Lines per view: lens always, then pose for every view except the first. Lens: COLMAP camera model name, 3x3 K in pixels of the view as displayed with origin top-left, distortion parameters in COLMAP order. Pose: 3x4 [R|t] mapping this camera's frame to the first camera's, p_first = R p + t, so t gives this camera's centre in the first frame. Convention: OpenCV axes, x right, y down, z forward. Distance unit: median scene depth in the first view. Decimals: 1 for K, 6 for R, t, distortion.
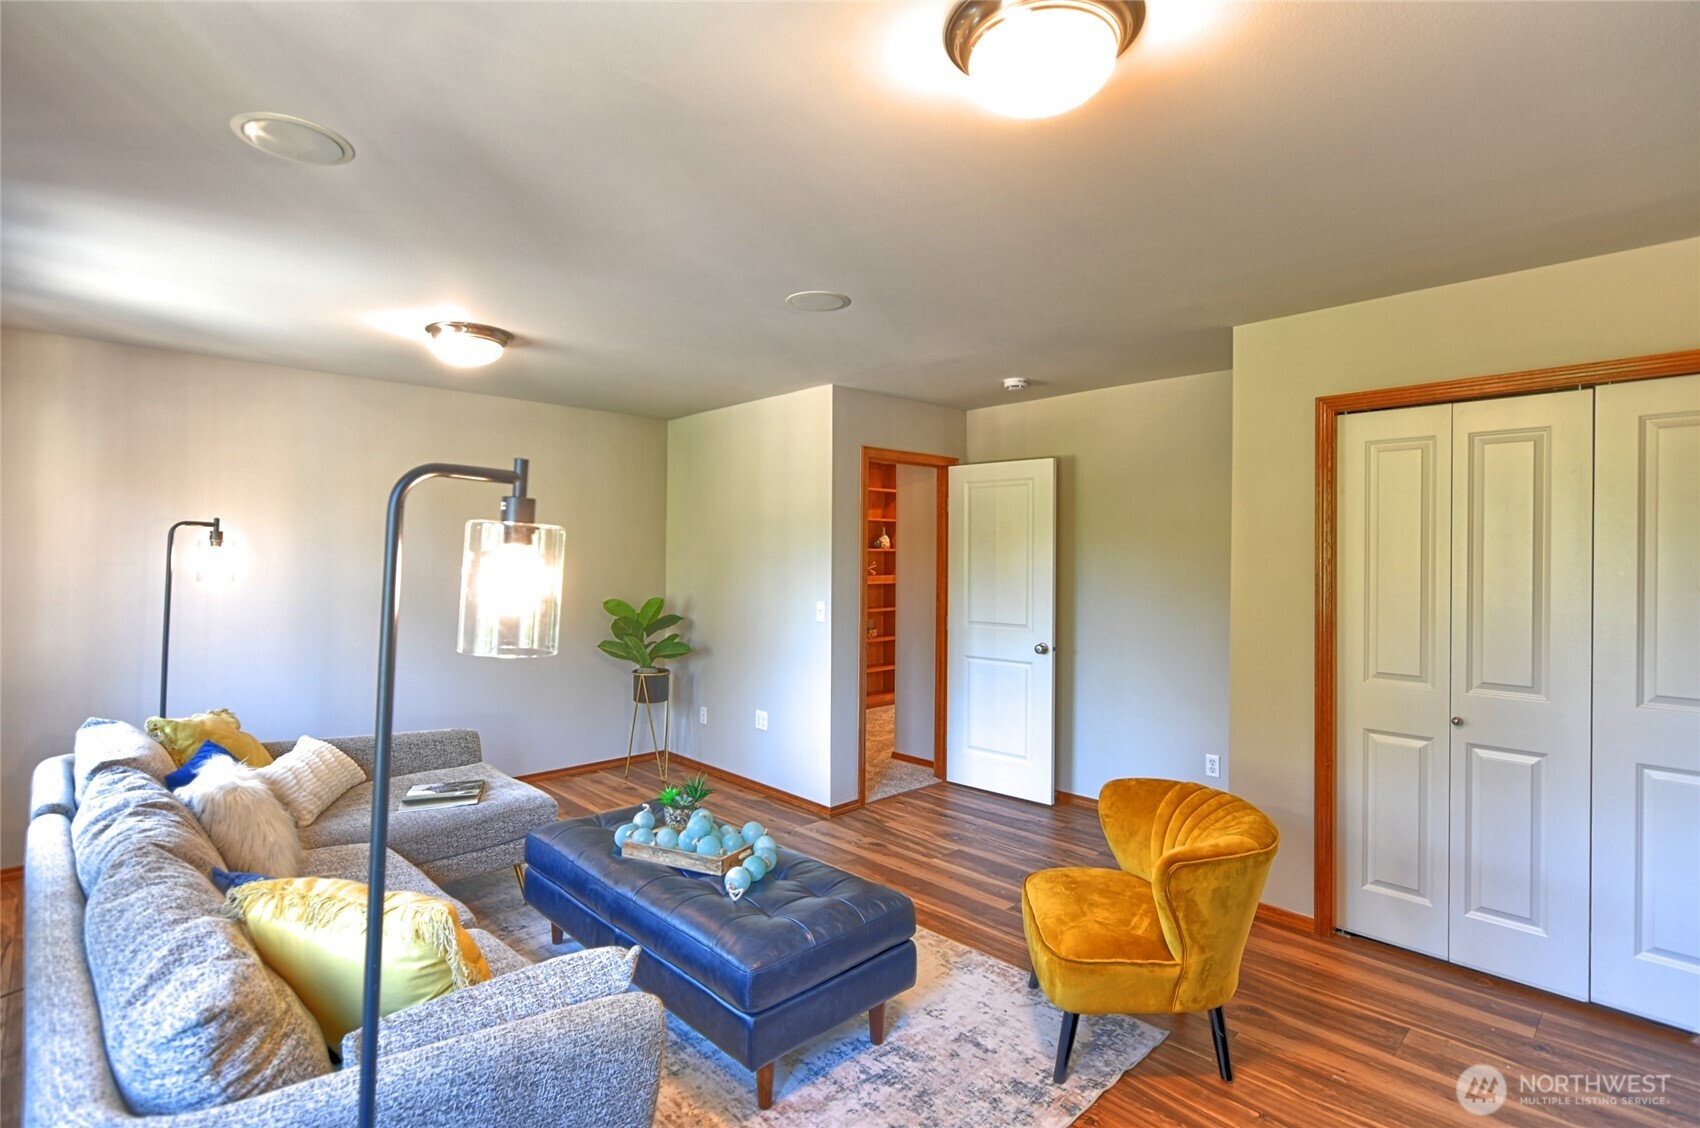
lens RADIAL K [[823.7, 0, 852.1], [0, 823.7, 561.0], [0, 0, 1]] dist [0.003178, 0.000773]
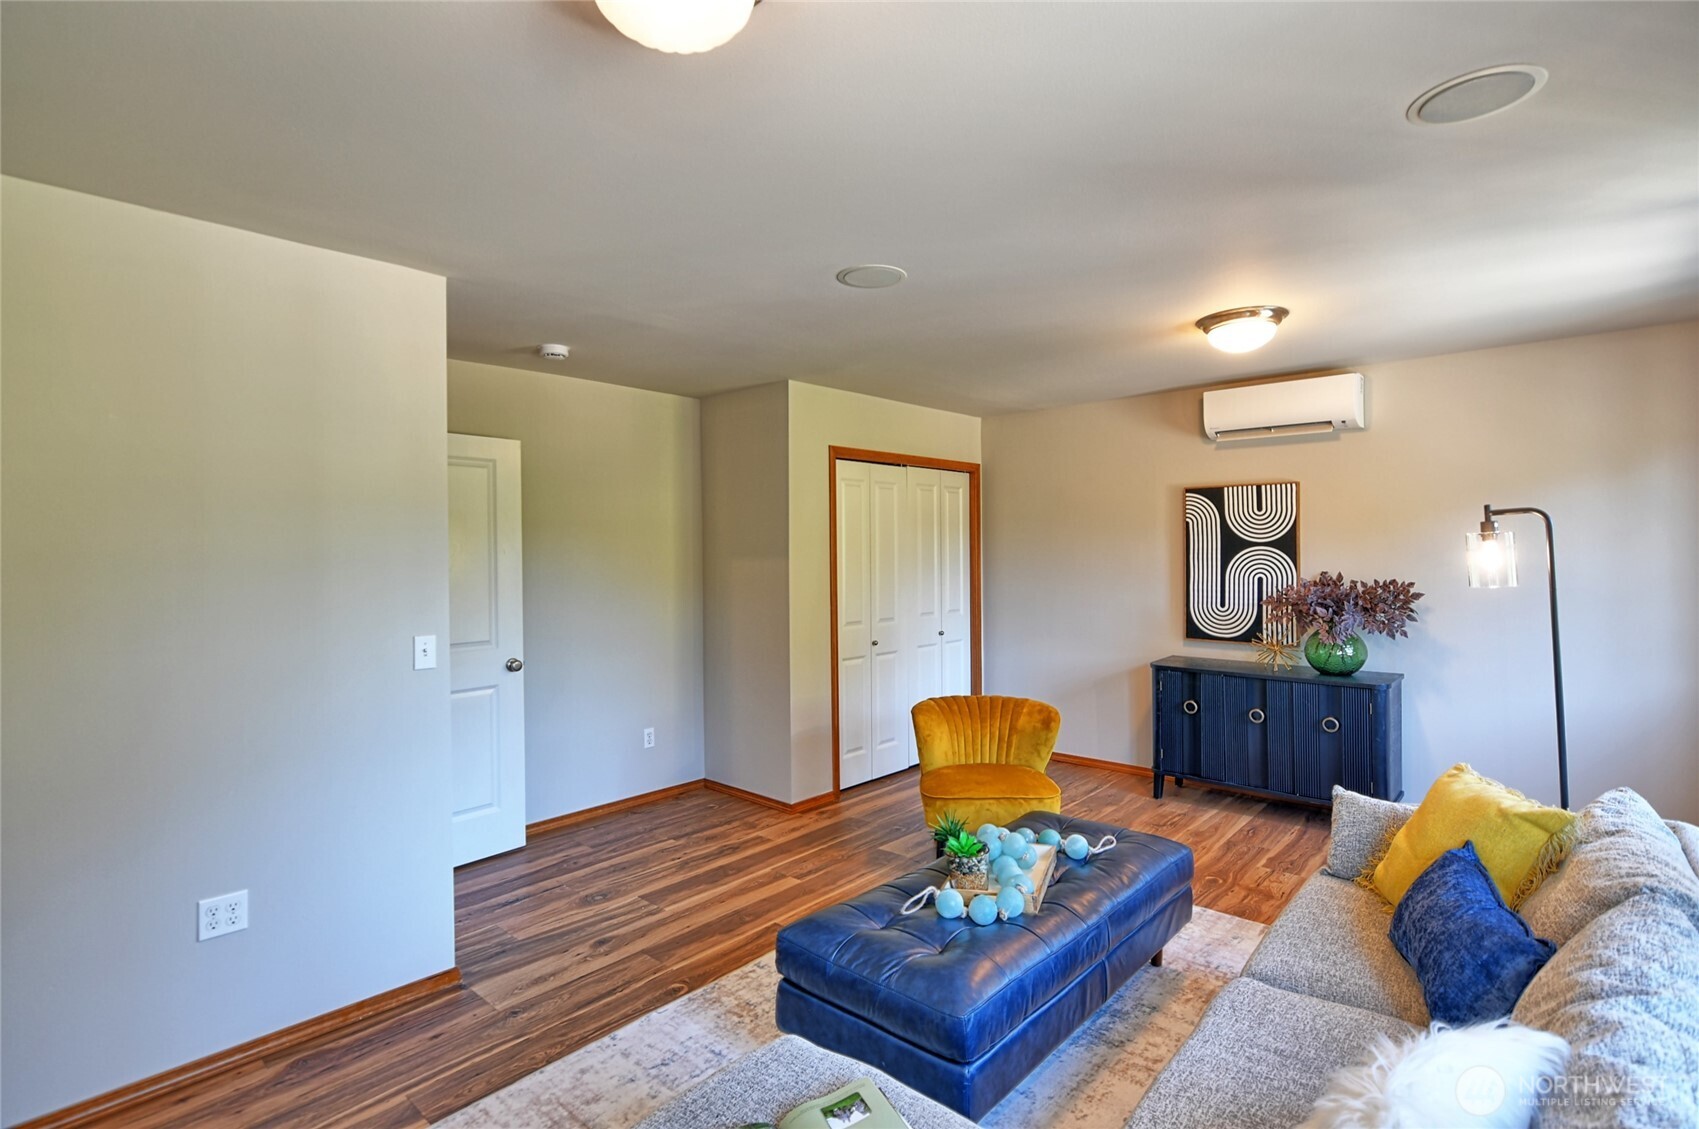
lens RADIAL K [[823.2, 0, 847.1], [0, 823.2, 555.8], [0, 0, 1]] dist [0.003178, 0.000773]
pose [[-0.063456, -0.011639, 0.997917, -1.041809], [0.017713, 0.999761, 0.012787, -0.016710], [-0.997827, 0.018487, -0.063235, 1.177828]]
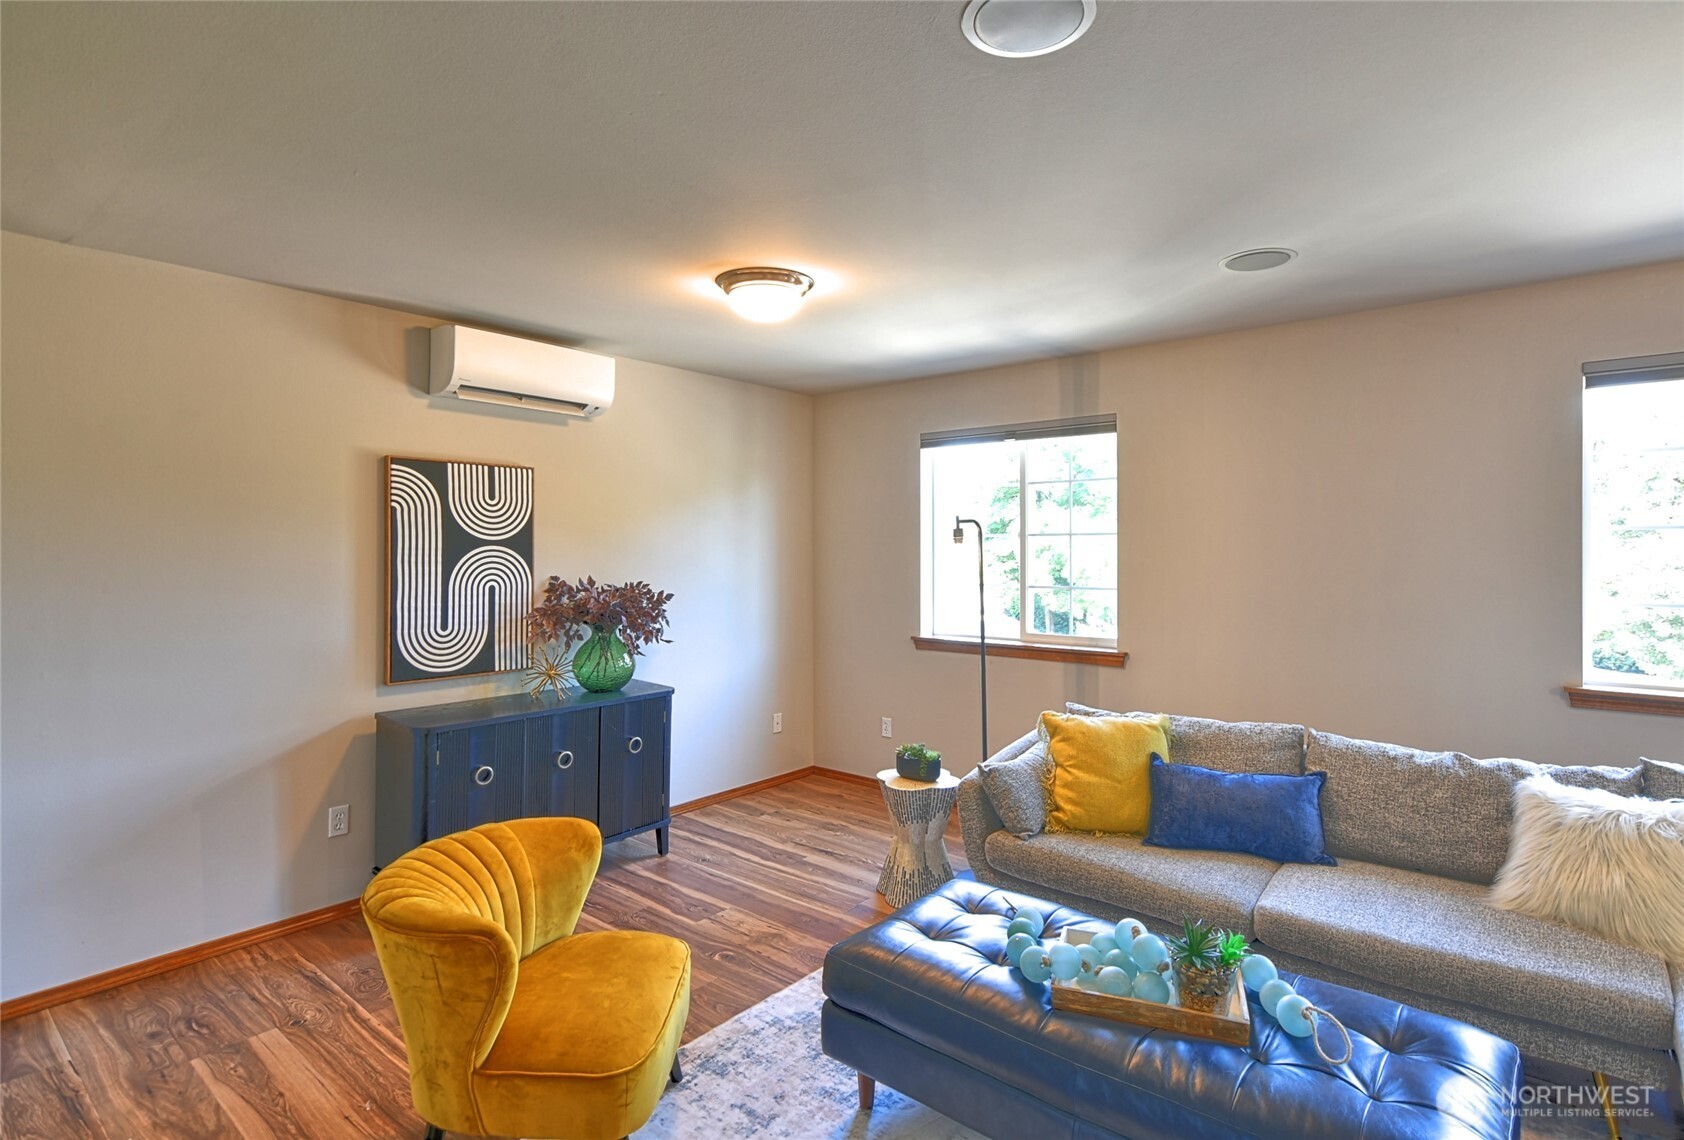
lens RADIAL K [[852.0, 0, 861.9], [0, 852.0, 546.6], [0, 0, 1]] dist [0.000994, 0.000043]
pose [[-0.993408, -0.006950, -0.114418, 0.120675], [-0.007641, 0.999955, 0.005599, -0.009800], [0.114374, 0.006437, -0.993417, 1.610243]]
